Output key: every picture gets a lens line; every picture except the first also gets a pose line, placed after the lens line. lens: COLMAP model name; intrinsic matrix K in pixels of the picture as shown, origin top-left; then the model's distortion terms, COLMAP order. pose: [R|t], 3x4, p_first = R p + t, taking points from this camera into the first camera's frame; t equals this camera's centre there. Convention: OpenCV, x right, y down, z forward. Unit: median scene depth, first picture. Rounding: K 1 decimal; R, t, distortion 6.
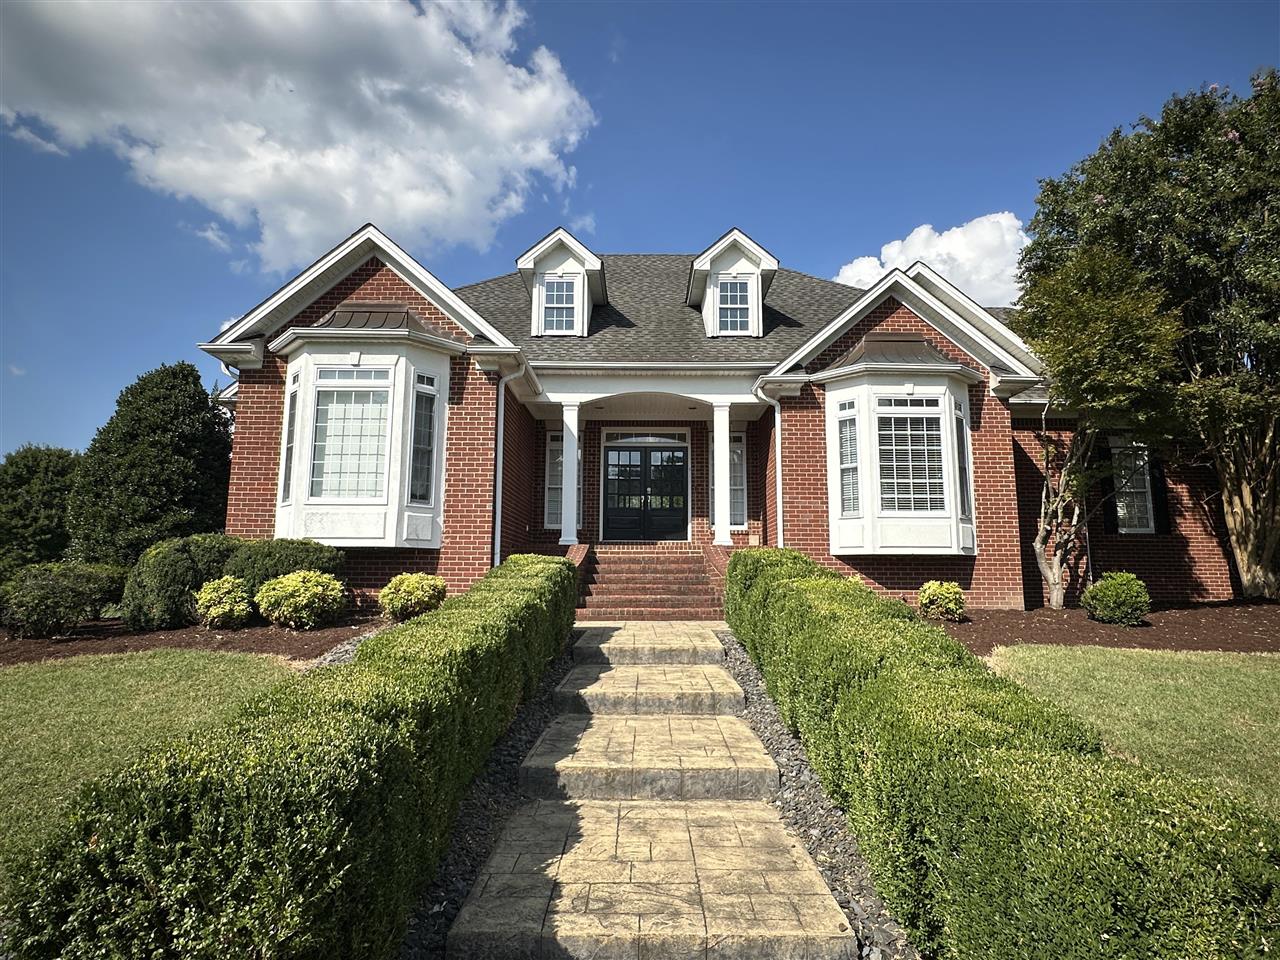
lens RADIAL K [[721.8, 0, 644.2], [0, 721.8, 487.6], [0, 0, 1]] dist [-0.003071, -0.001402]
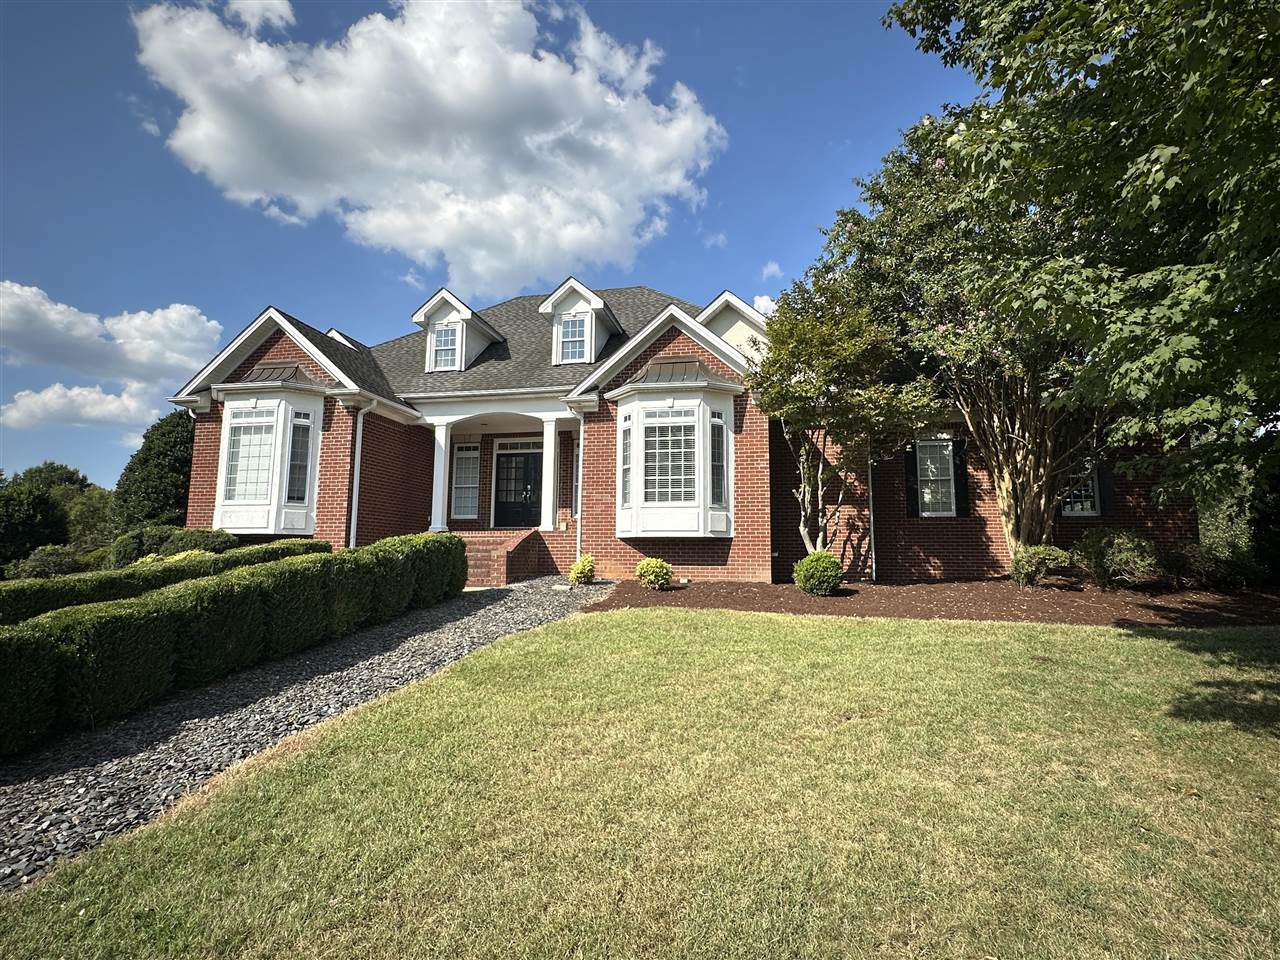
lens RADIAL K [[640.6, 0, 643.9], [0, 640.6, 492.7], [0, 0, 1]] dist [-0.000795, 0.000076]
pose [[0.978922, -0.019263, -0.203322, 0.535630], [0.024584, 0.999417, 0.023678, -0.010114], [0.202747, -0.028178, 0.978826, -0.082893]]
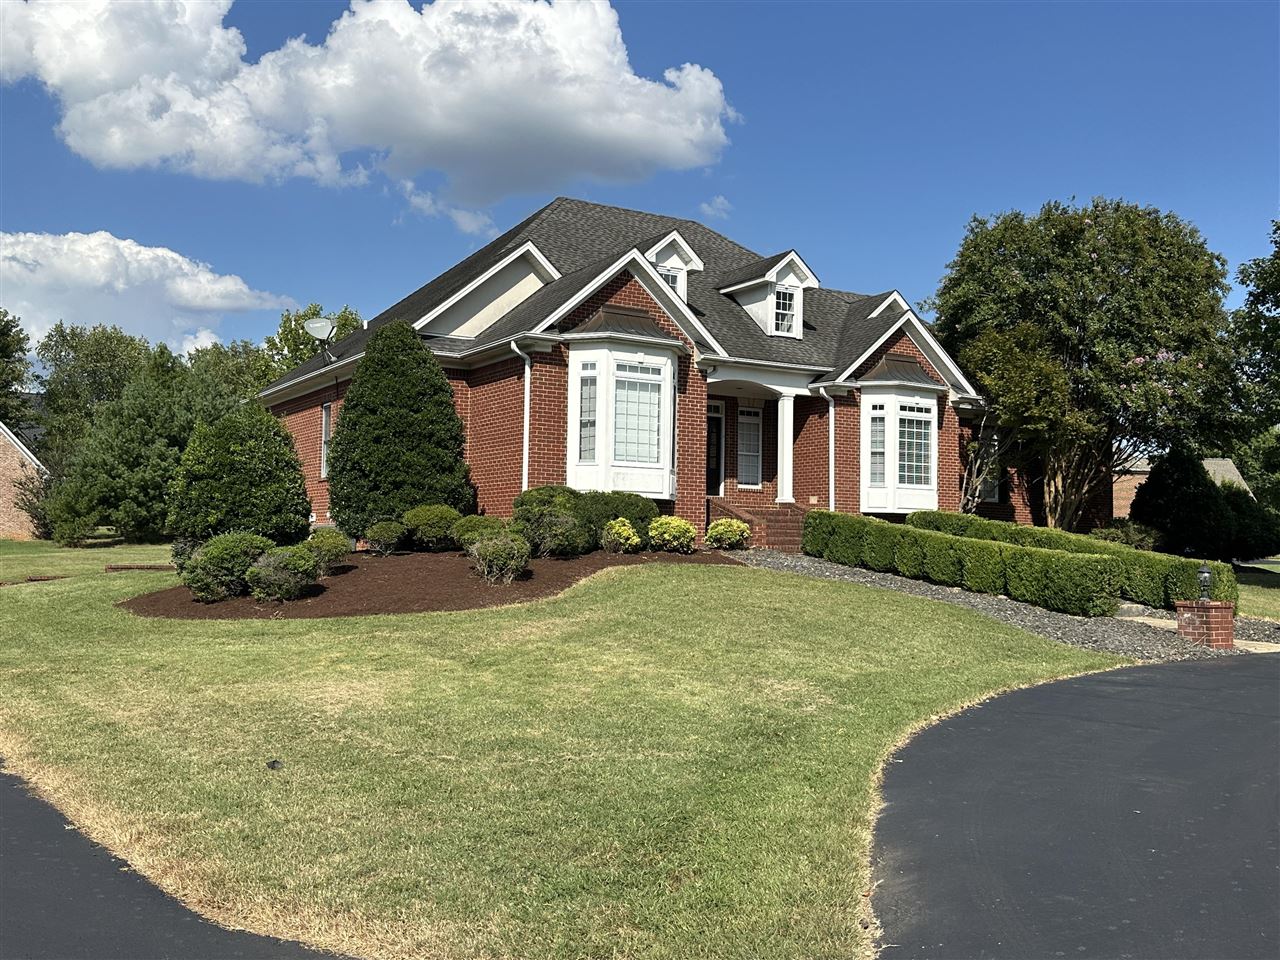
lens RADIAL K [[1260.3, 0, 638.8], [0, 1260.3, 482.7], [0, 0, 1]] dist [0.079856, -0.002765]
pose [[0.855373, 0.039382, 0.516514, -1.392518], [-0.079305, 0.995307, 0.055445, -0.067140], [-0.511907, -0.088389, 0.854482, -0.883276]]
